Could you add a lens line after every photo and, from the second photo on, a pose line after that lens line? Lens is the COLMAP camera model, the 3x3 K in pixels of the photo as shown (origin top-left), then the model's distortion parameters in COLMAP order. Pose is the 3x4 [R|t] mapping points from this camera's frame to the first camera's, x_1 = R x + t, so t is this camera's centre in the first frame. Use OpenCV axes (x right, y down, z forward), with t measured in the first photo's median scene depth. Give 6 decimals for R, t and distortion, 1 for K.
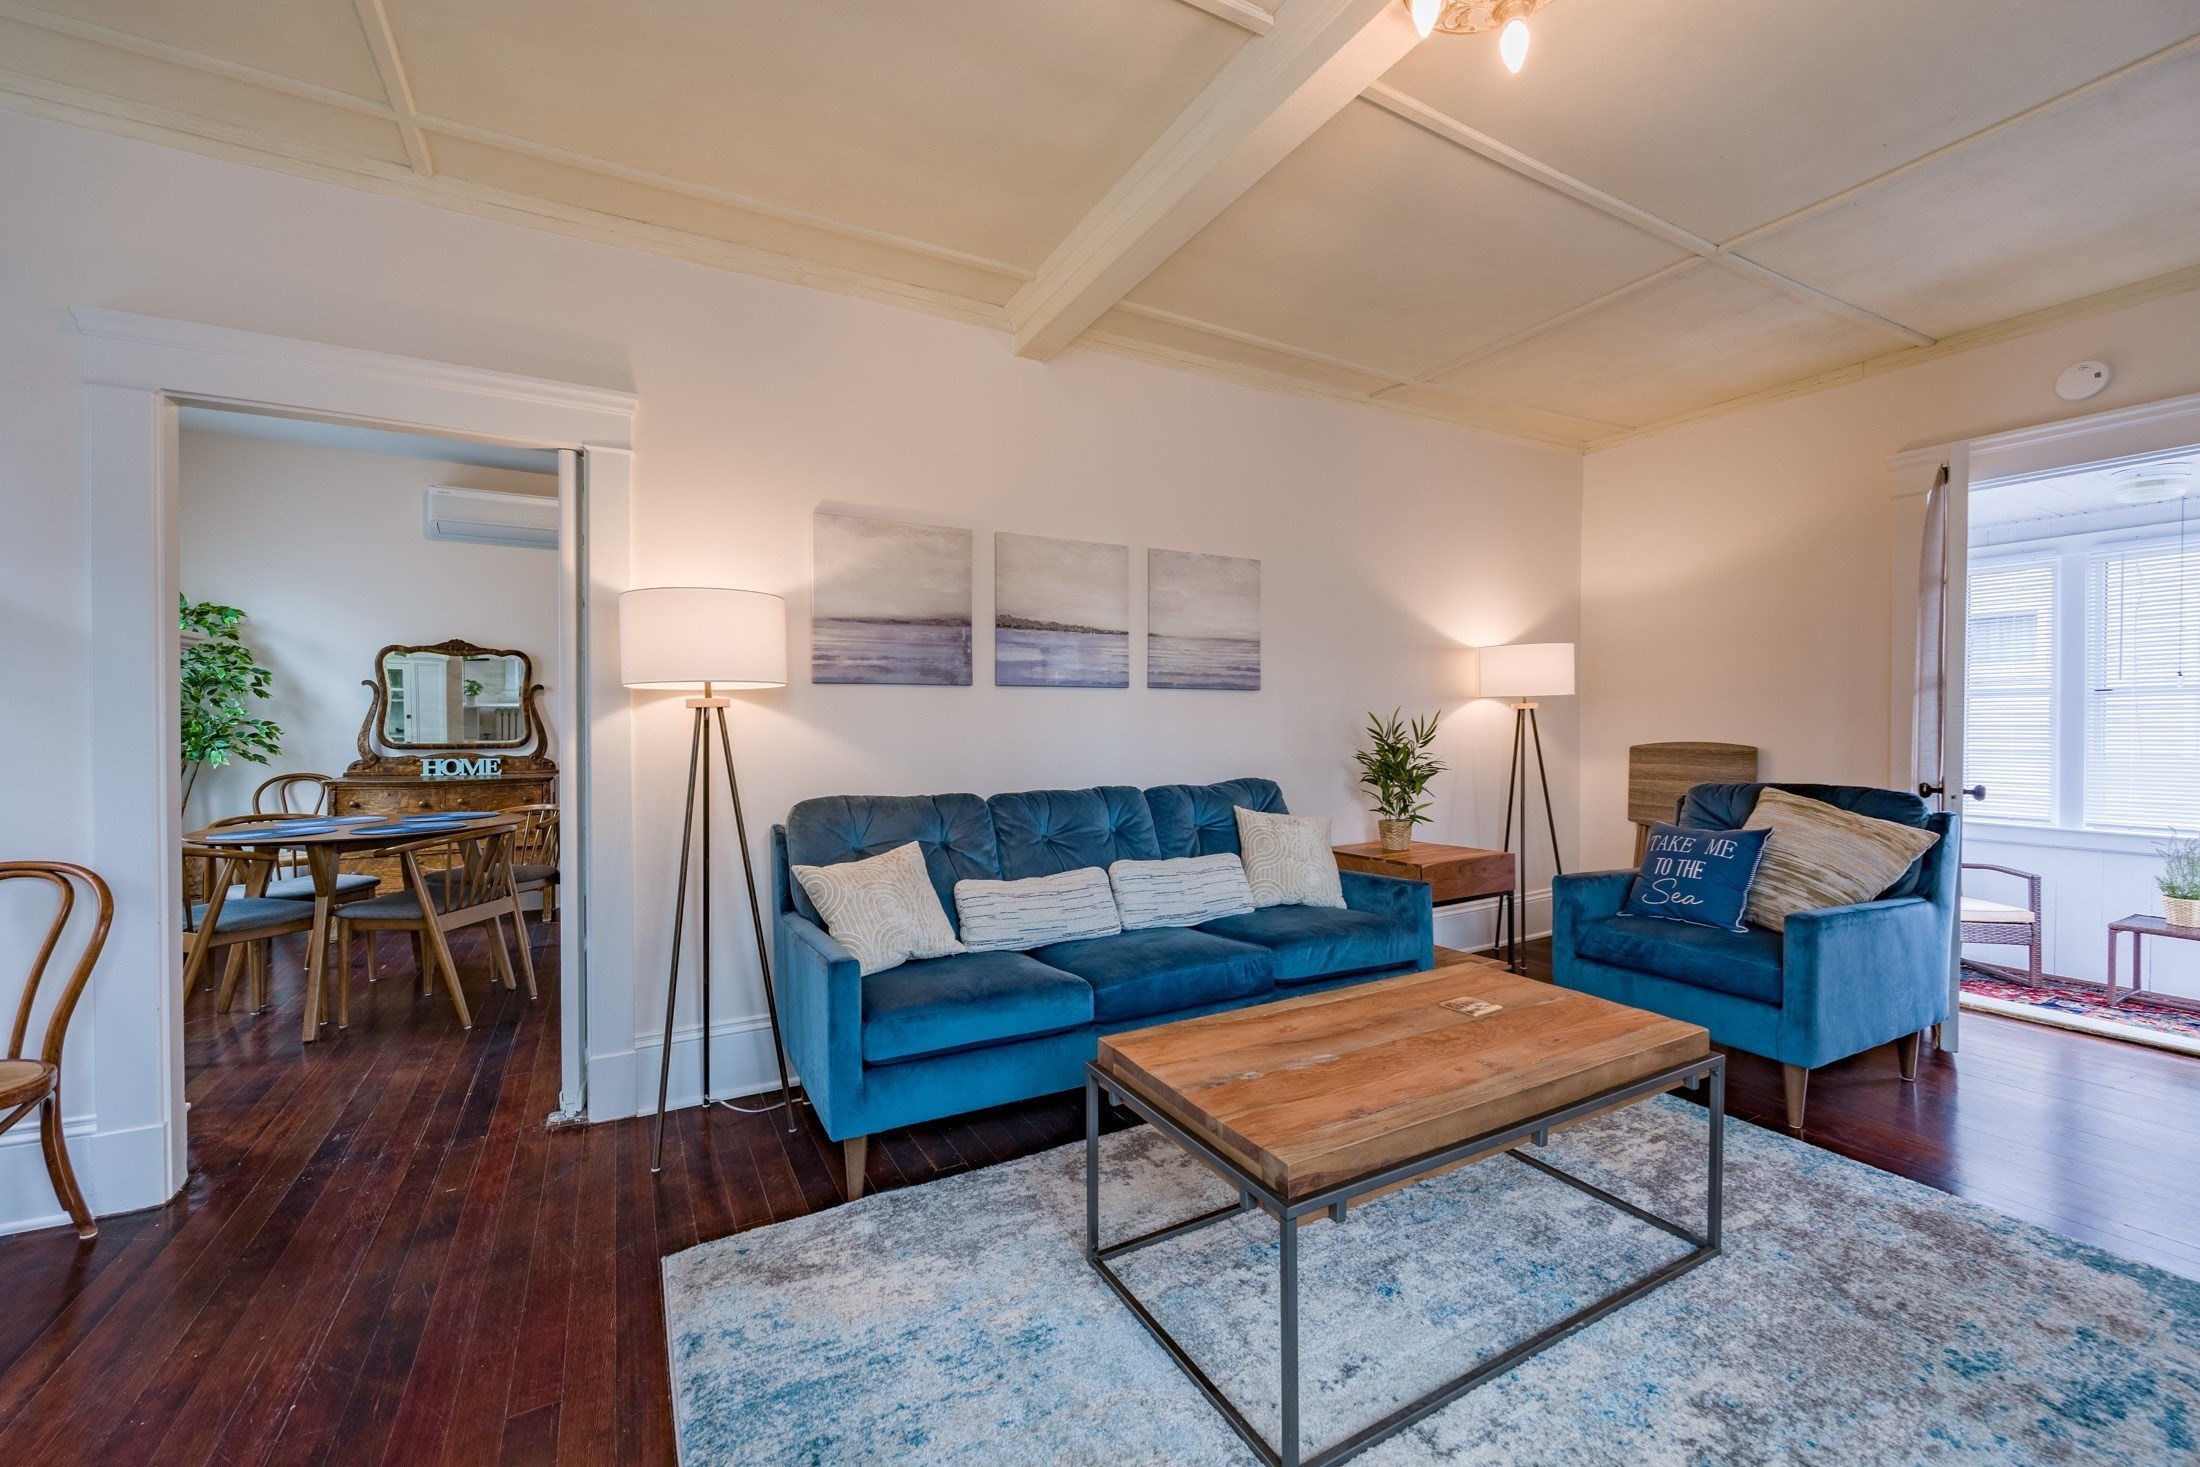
lens RADIAL K [[881.6, 0, 1102.2], [0, 881.6, 720.4], [0, 0, 1]] dist [-0.002303, -0.000247]
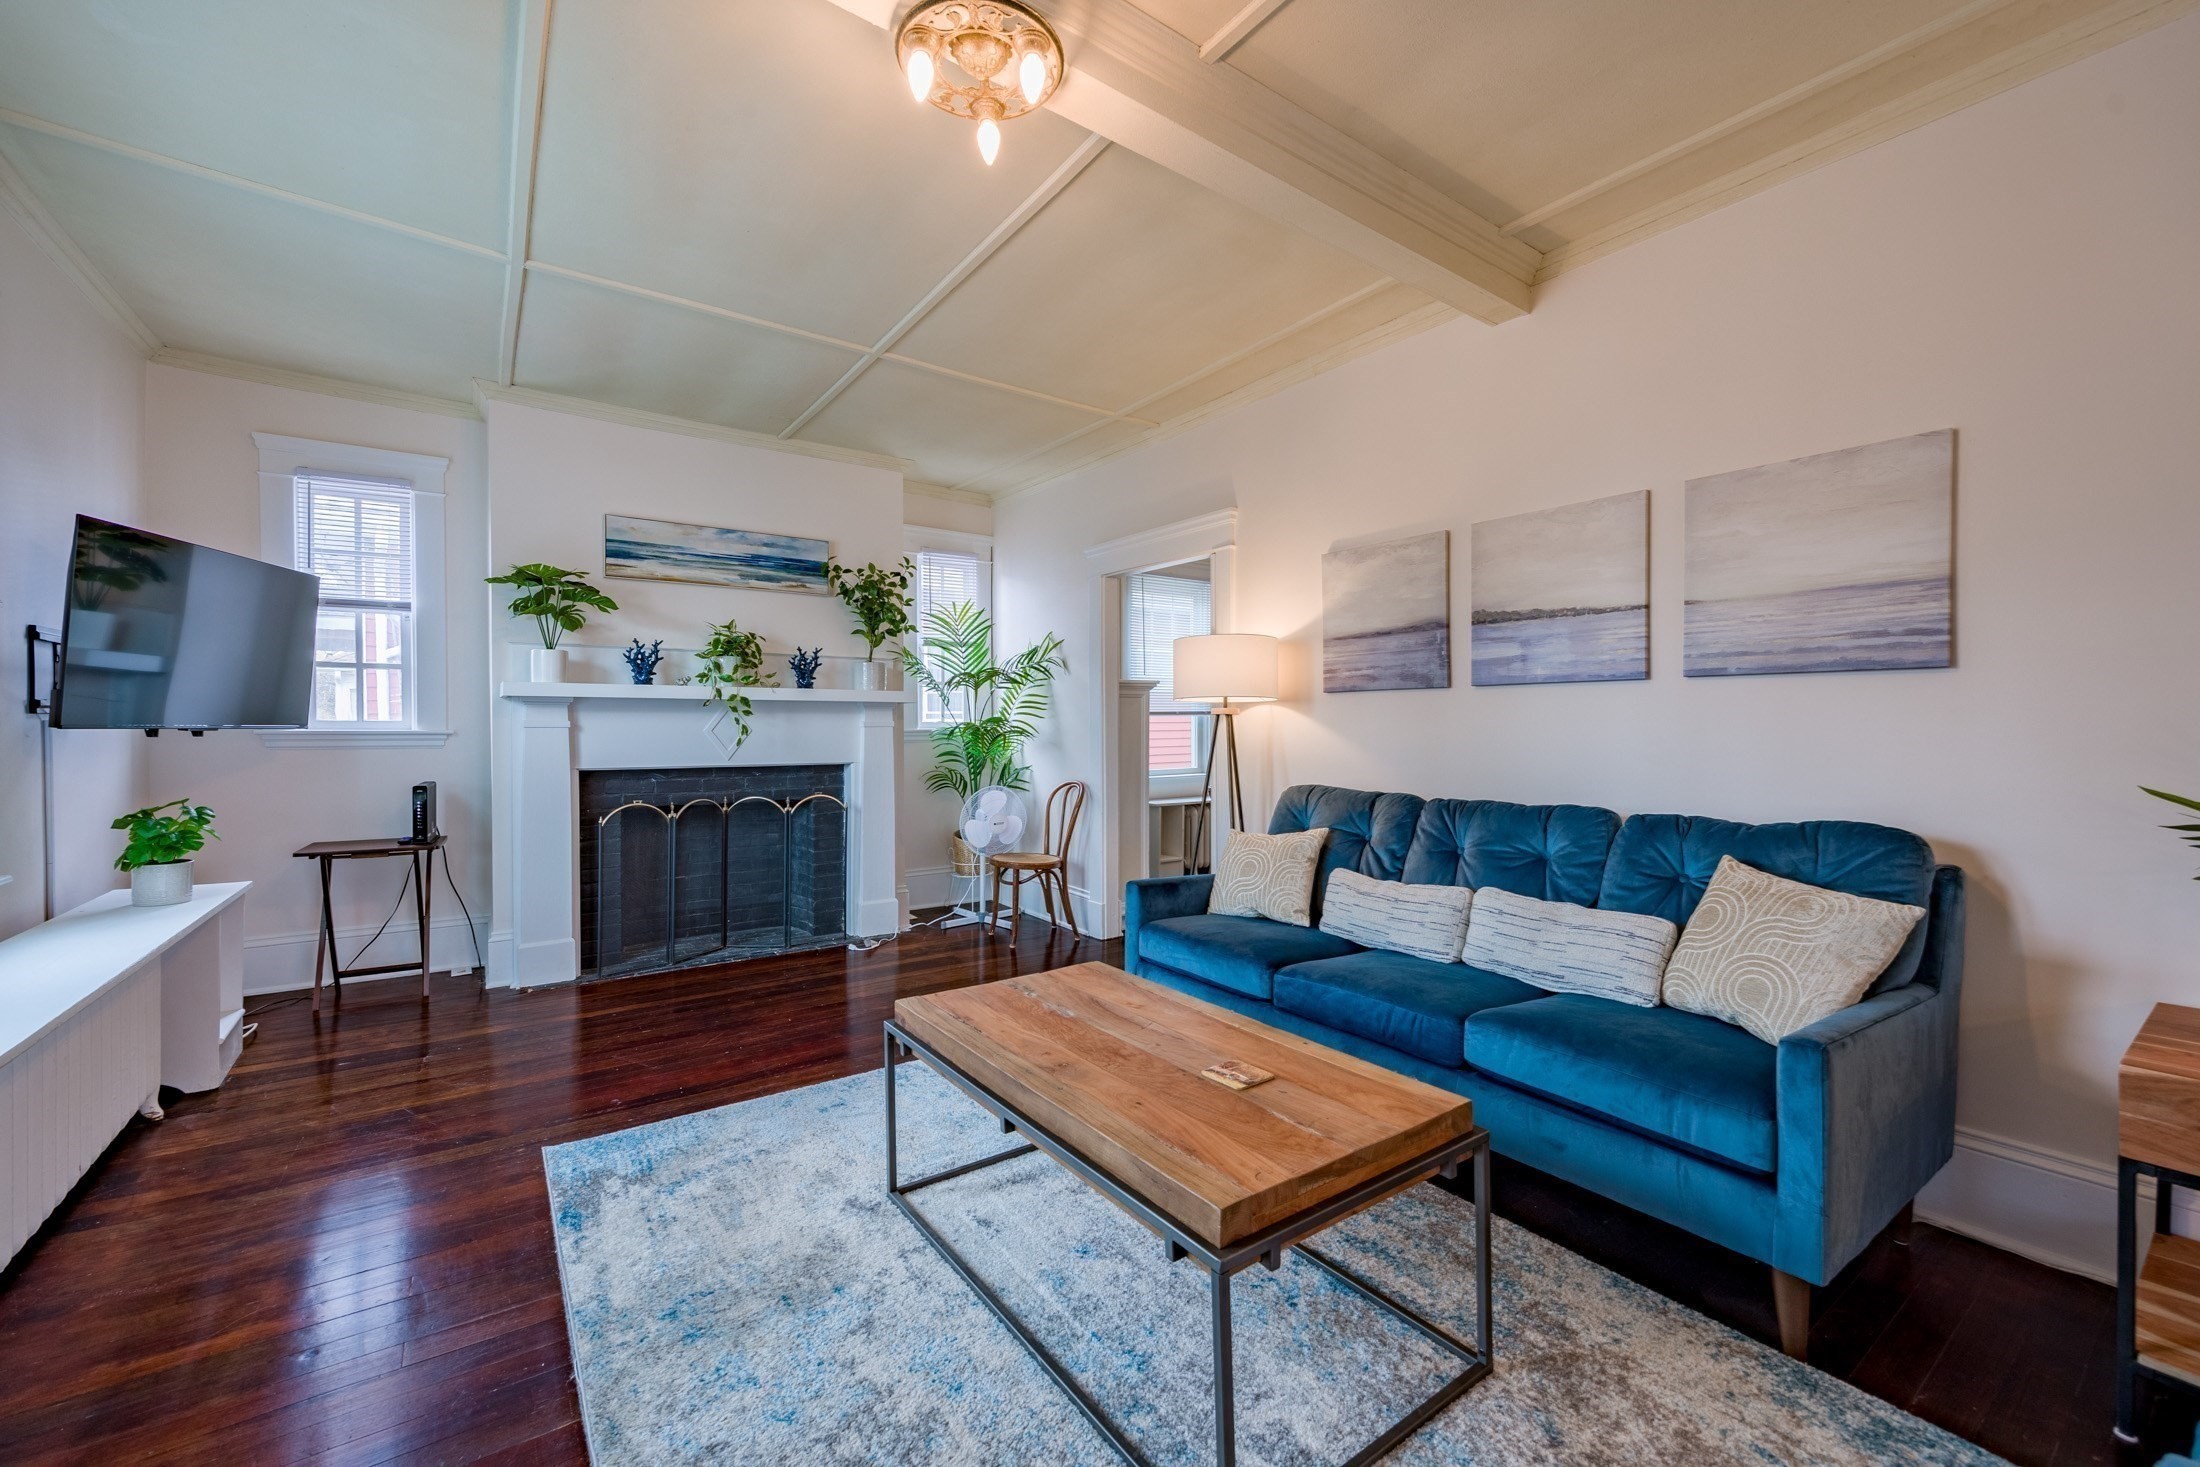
lens RADIAL K [[881.6, 0, 1102.2], [0, 881.6, 720.4], [0, 0, 1]] dist [-0.002303, -0.000247]
pose [[0.116458, -0.000570, -0.993195, 0.796742], [0.004535, 0.999990, -0.000042, -0.004892], [0.993185, -0.004500, 0.116460, 0.507923]]
